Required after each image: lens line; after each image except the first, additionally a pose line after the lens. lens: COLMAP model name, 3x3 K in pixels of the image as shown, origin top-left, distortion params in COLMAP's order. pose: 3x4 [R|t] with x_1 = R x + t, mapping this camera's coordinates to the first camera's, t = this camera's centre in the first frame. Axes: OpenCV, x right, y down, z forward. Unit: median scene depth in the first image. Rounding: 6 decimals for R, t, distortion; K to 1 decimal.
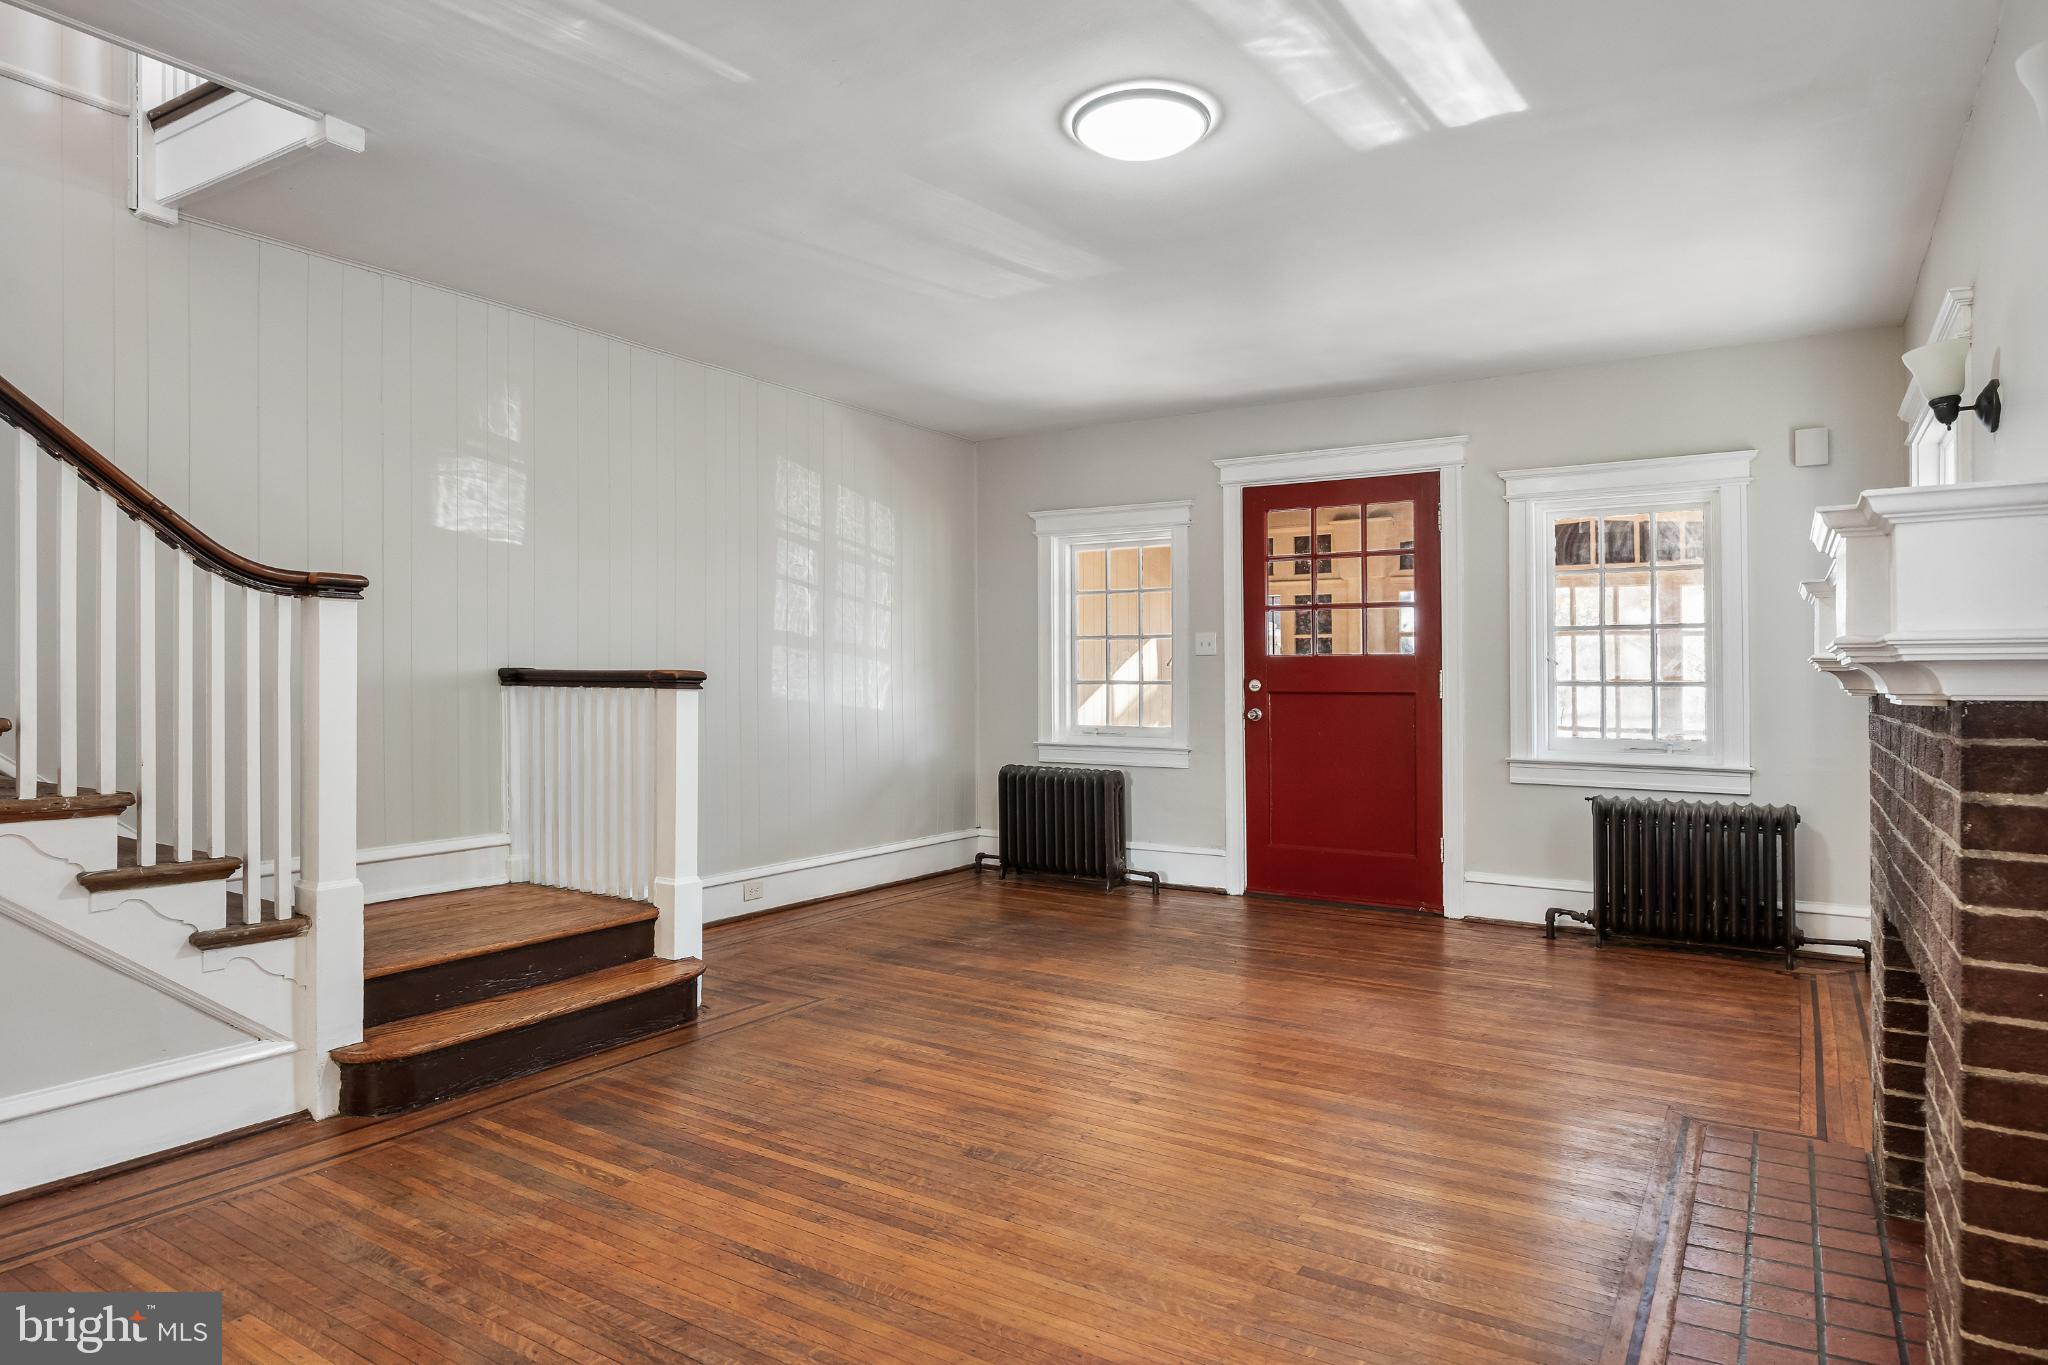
lens RADIAL K [[1185.5, 0, 1013.1], [0, 1185.5, 673.3], [0, 0, 1]] dist [-0.008119, 0.000560]
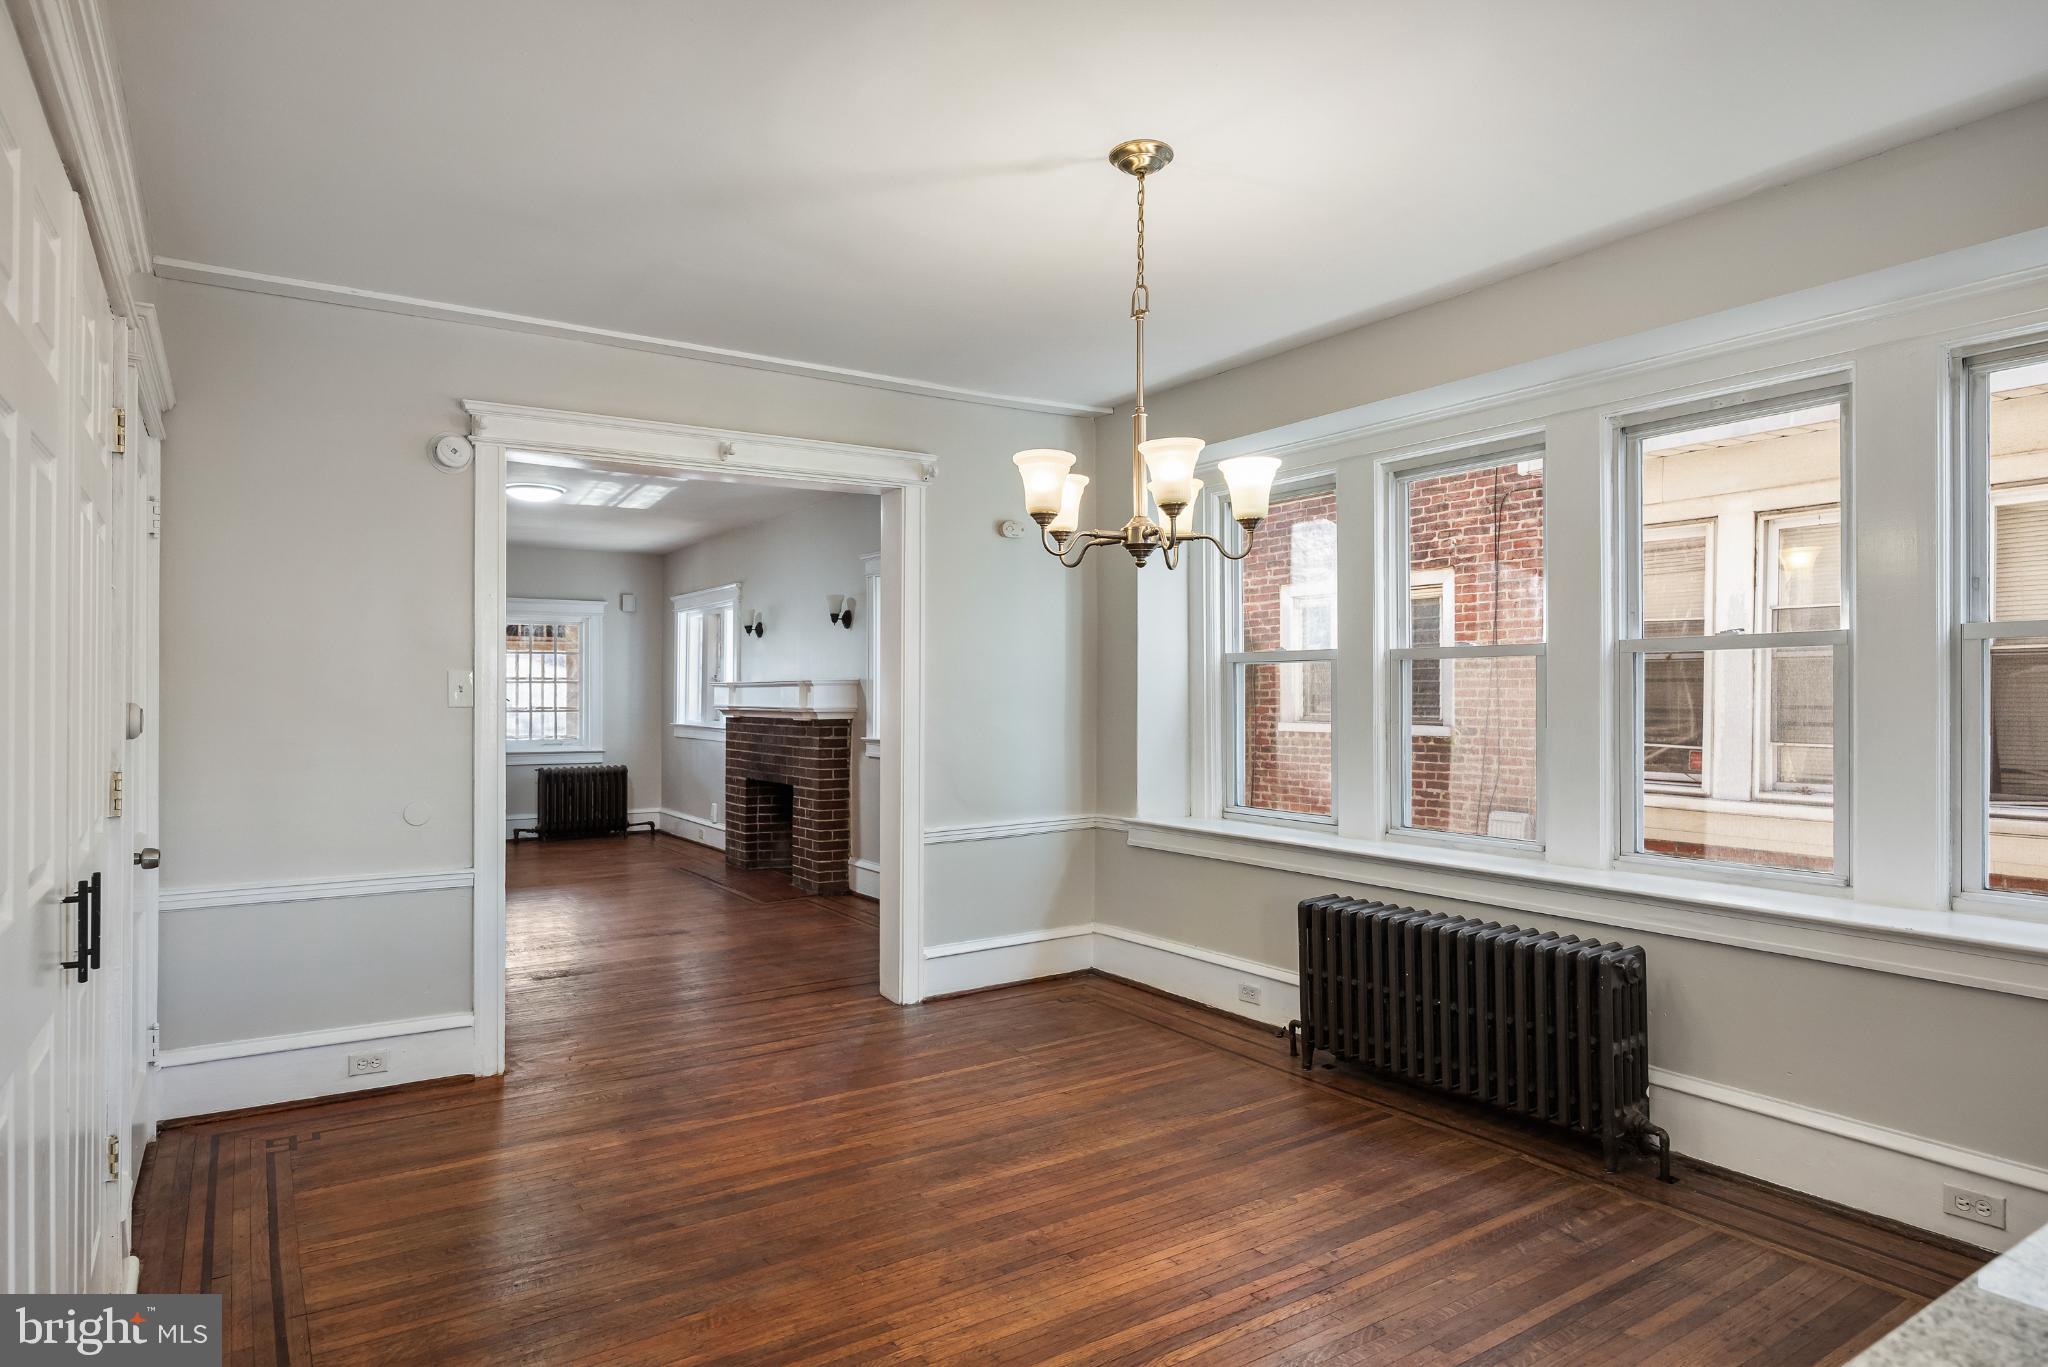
lens RADIAL K [[1185.5, 0, 1013.1], [0, 1185.5, 674.3], [0, 0, 1]] dist [-0.008119, 0.000560]
pose [[0.406541, 0.010393, 0.913574, -0.962595], [-0.002179, 0.999943, -0.010406, -0.032991], [-0.913630, 0.002240, 0.406540, -0.507464]]
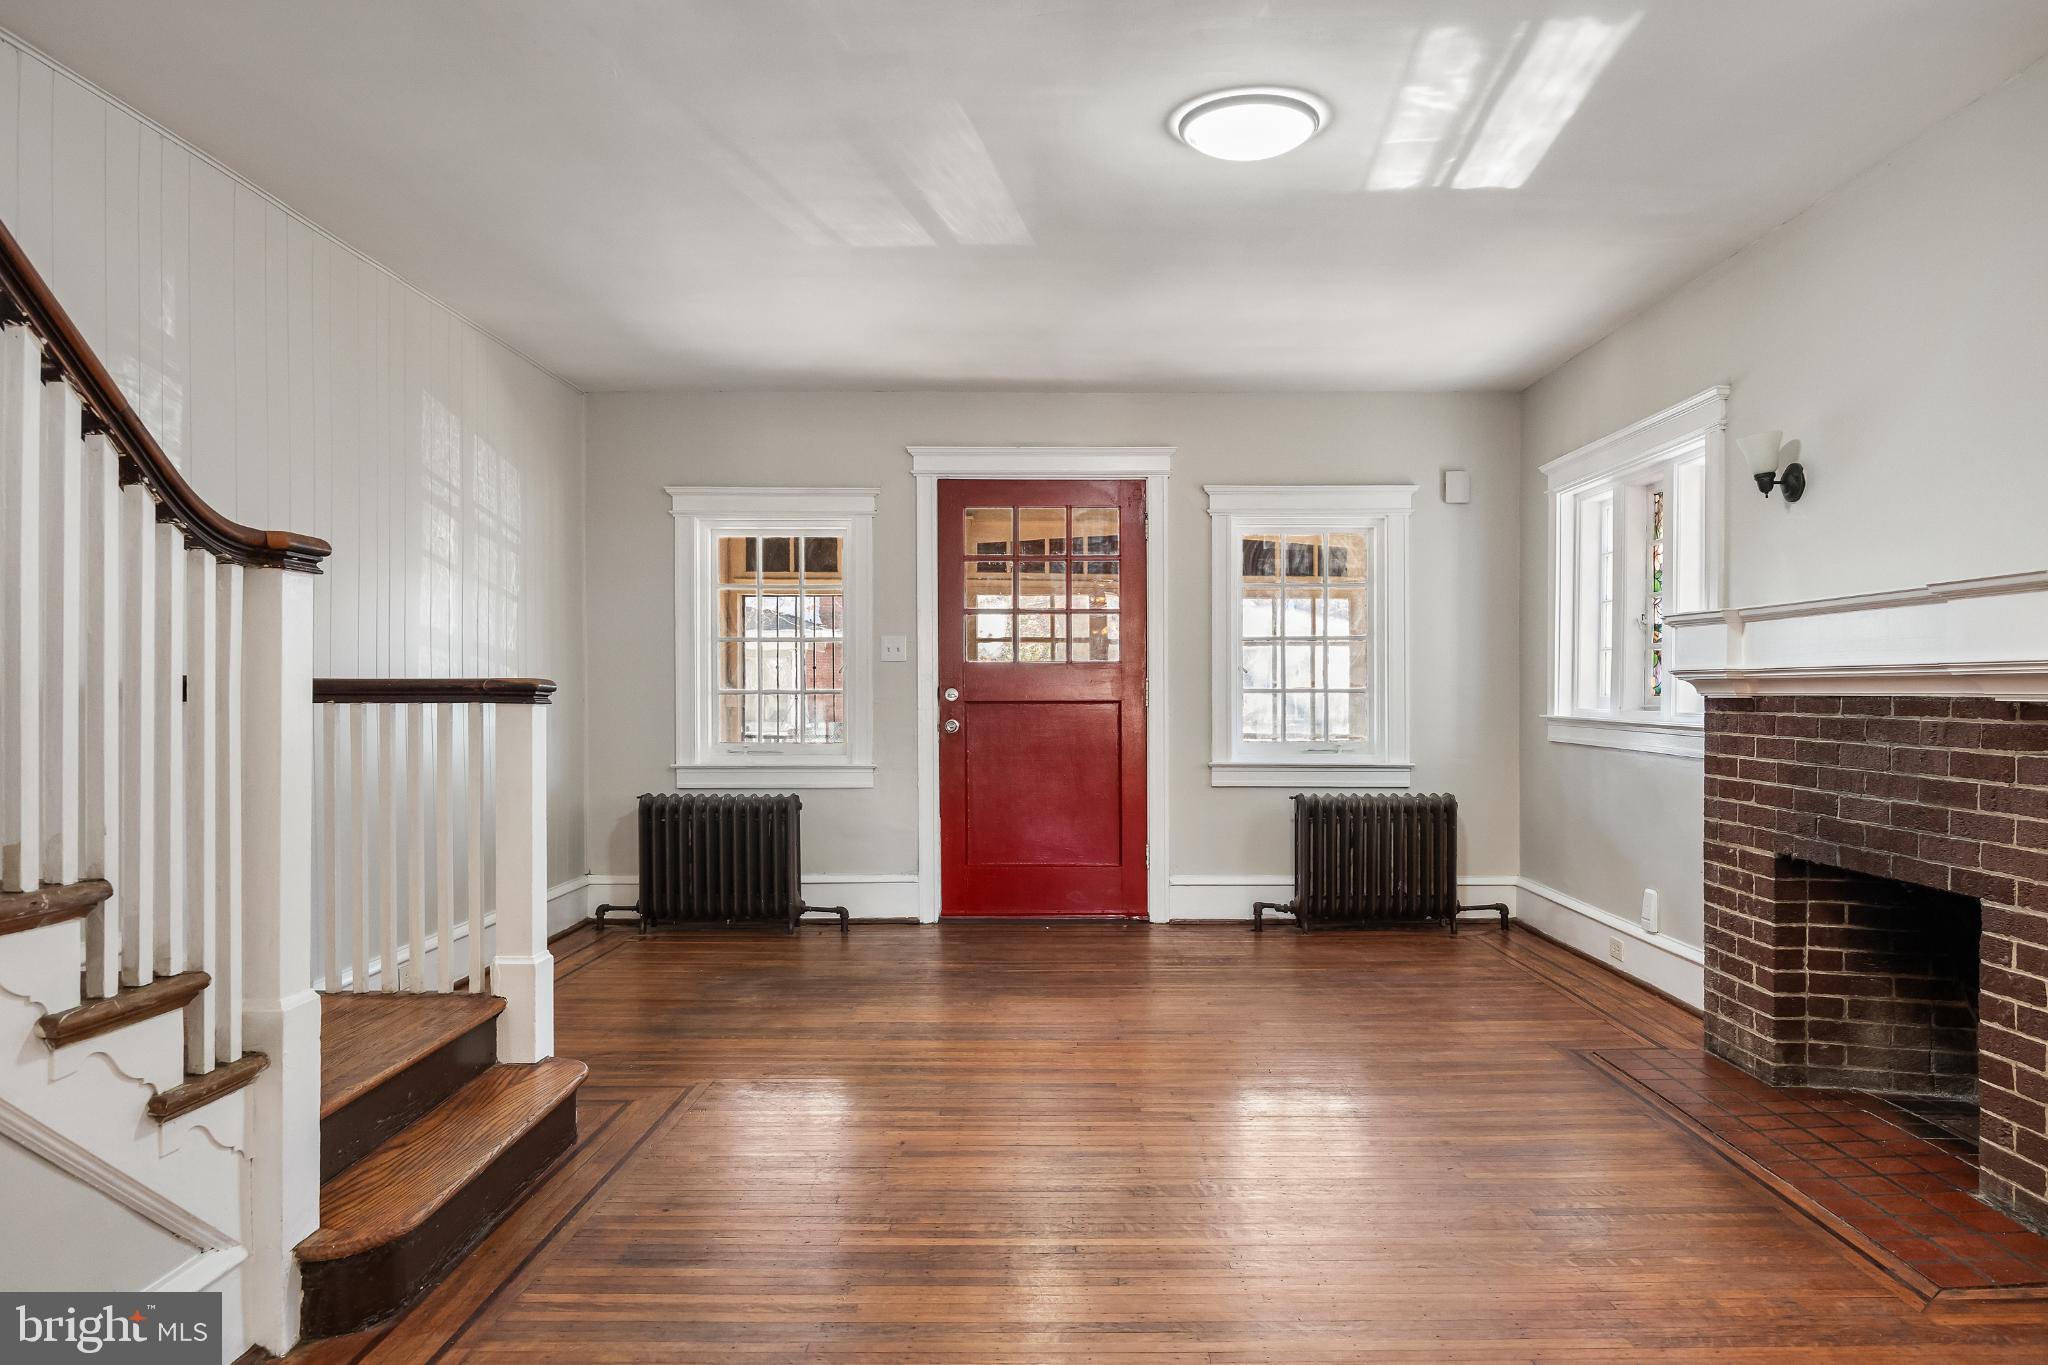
lens RADIAL K [[1374.4, 0, 1054.5], [0, 1374.4, 692.0], [0, 0, 1]] dist [-0.002169, 0.001354]
pose [[0.840573, -0.005912, 0.541665, -0.362165], [0.001622, 0.999963, 0.008397, -0.000754], [-0.541695, -0.006180, 0.840552, 0.065442]]
